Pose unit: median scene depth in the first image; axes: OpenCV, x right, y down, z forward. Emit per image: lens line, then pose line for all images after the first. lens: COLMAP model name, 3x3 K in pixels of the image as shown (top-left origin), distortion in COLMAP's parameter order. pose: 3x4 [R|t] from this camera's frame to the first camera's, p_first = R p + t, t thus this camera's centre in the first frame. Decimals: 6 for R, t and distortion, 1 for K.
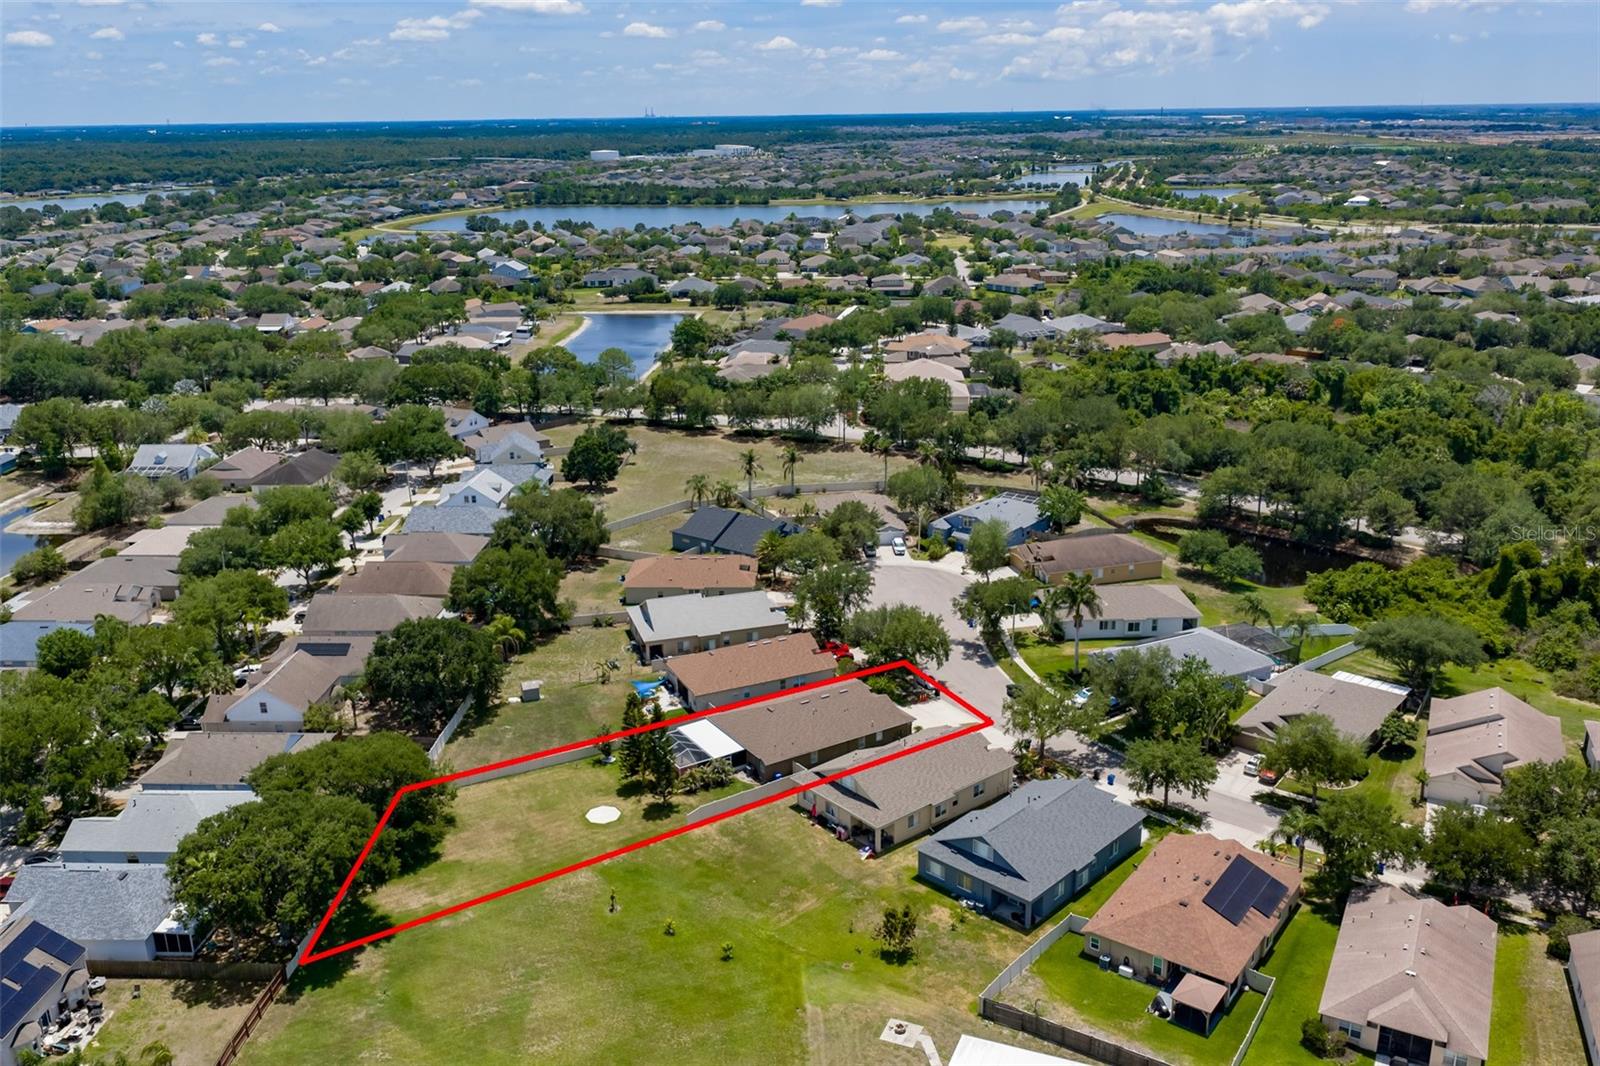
lens RADIAL K [[1319.1, 0, 802.2], [0, 1319.1, 538.6], [0, 0, 1]] dist [0.017412, -0.033250]
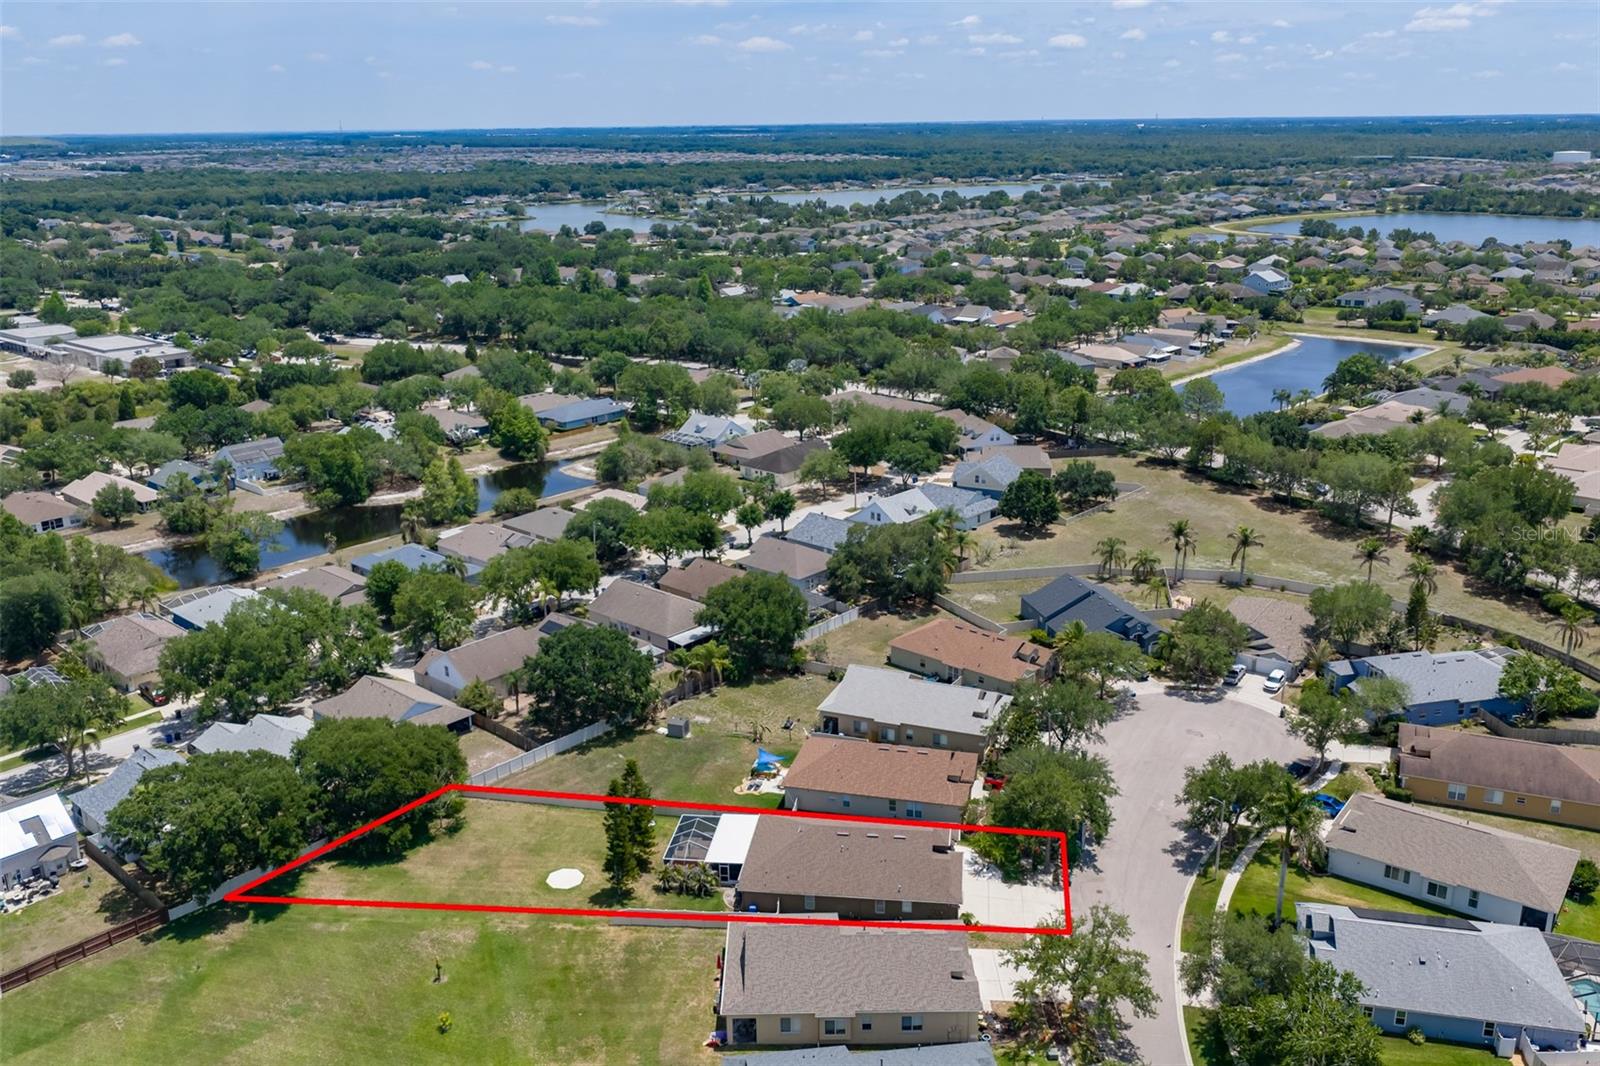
lens RADIAL K [[1319.1, 0, 801.1], [0, 1319.1, 534.1], [0, 0, 1]] dist [0.017412, -0.033250]
pose [[0.773134, 0.193755, -0.603923, 0.184306], [-0.193451, 0.978861, 0.066392, -0.045204], [0.604020, 0.065499, 0.794273, 0.132947]]
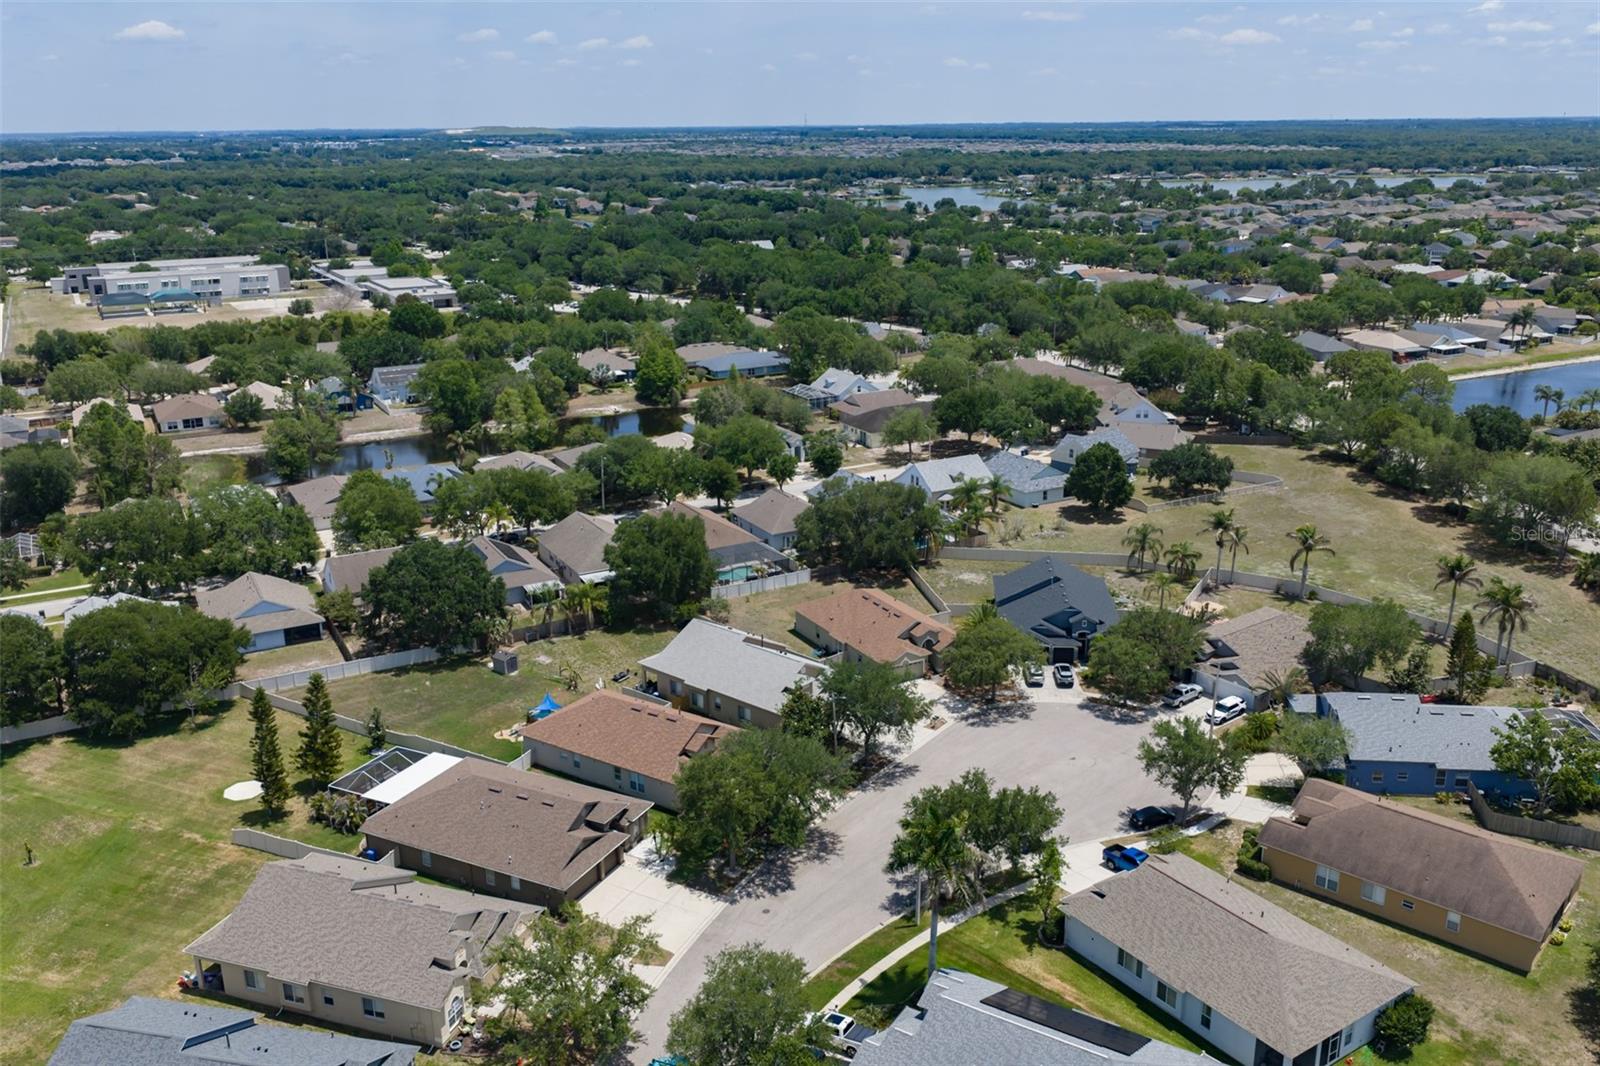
lens RADIAL K [[1319.1, 0, 800.5], [0, 1319.1, 528.3], [0, 0, 1]] dist [0.017412, -0.033250]
pose [[0.522822, 0.259396, -0.812017, 0.262614], [-0.259676, 0.955767, 0.138122, -0.063372], [0.811927, 0.138648, 0.567055, 0.296102]]
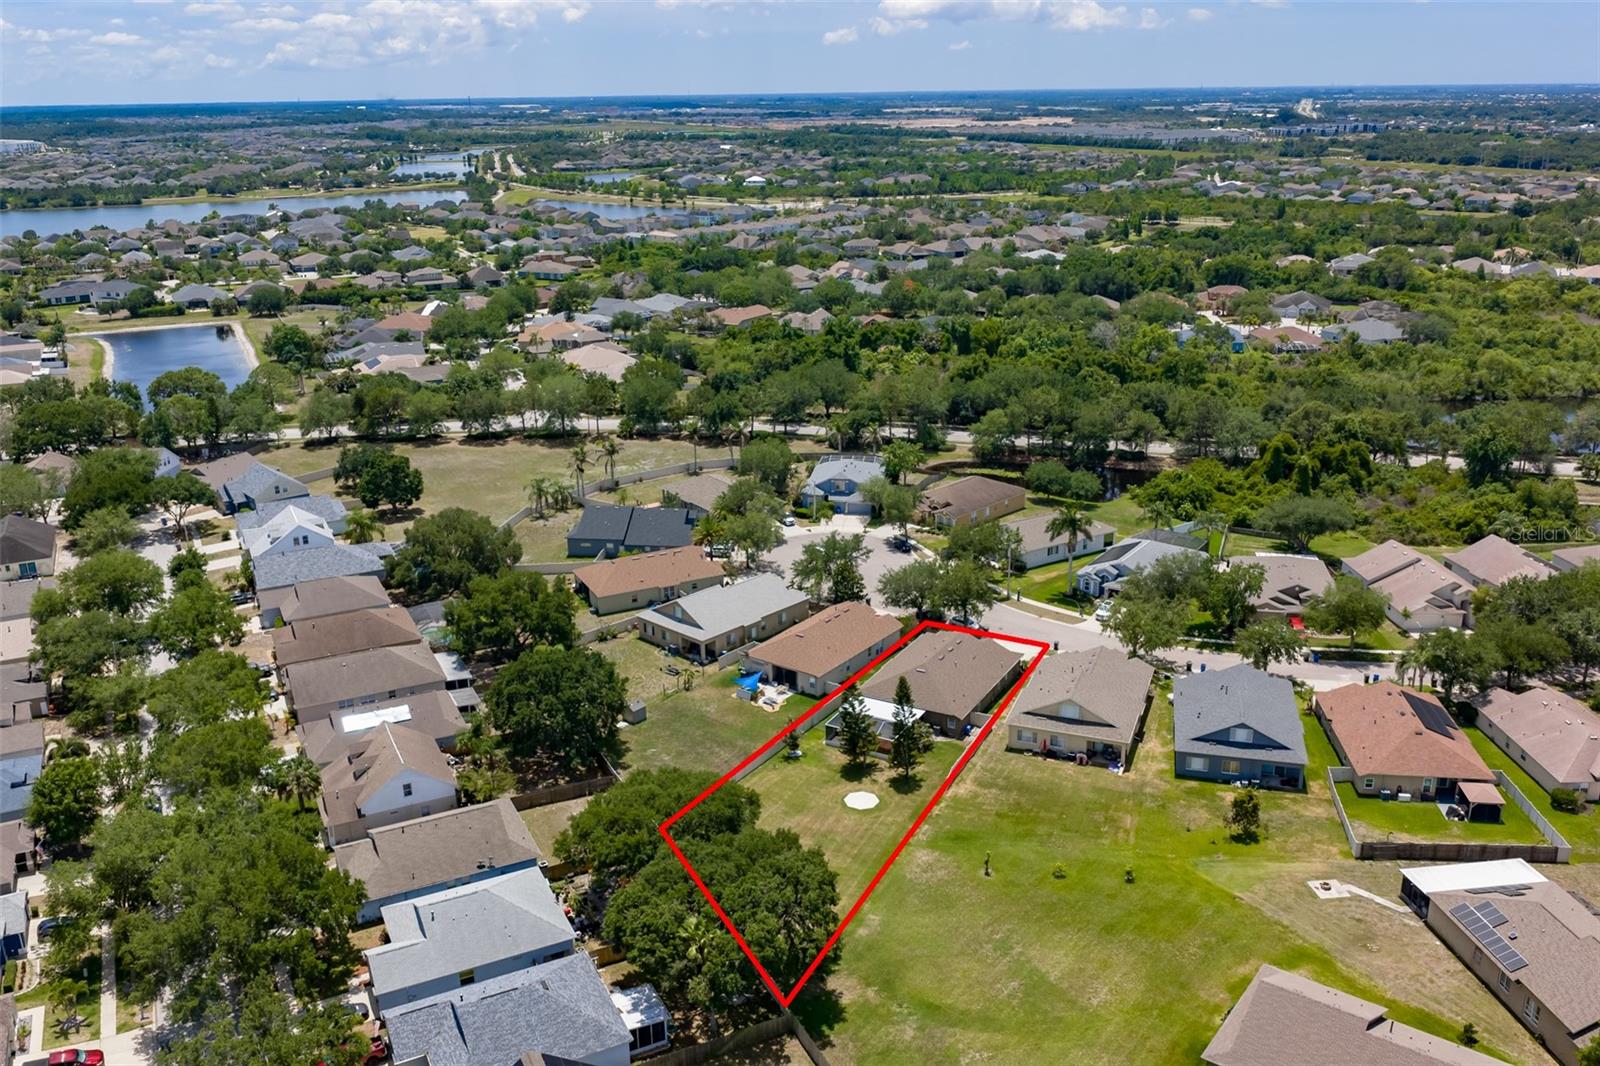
lens RADIAL K [[1319.1, 0, 802.9], [0, 1319.1, 531.3], [0, 0, 1]] dist [0.017412, -0.033250]
pose [[0.874747, -0.151130, 0.460409, -0.231569], [0.150209, 0.987889, 0.038890, -0.012972], [-0.460711, 0.035138, 0.886854, 0.052882]]
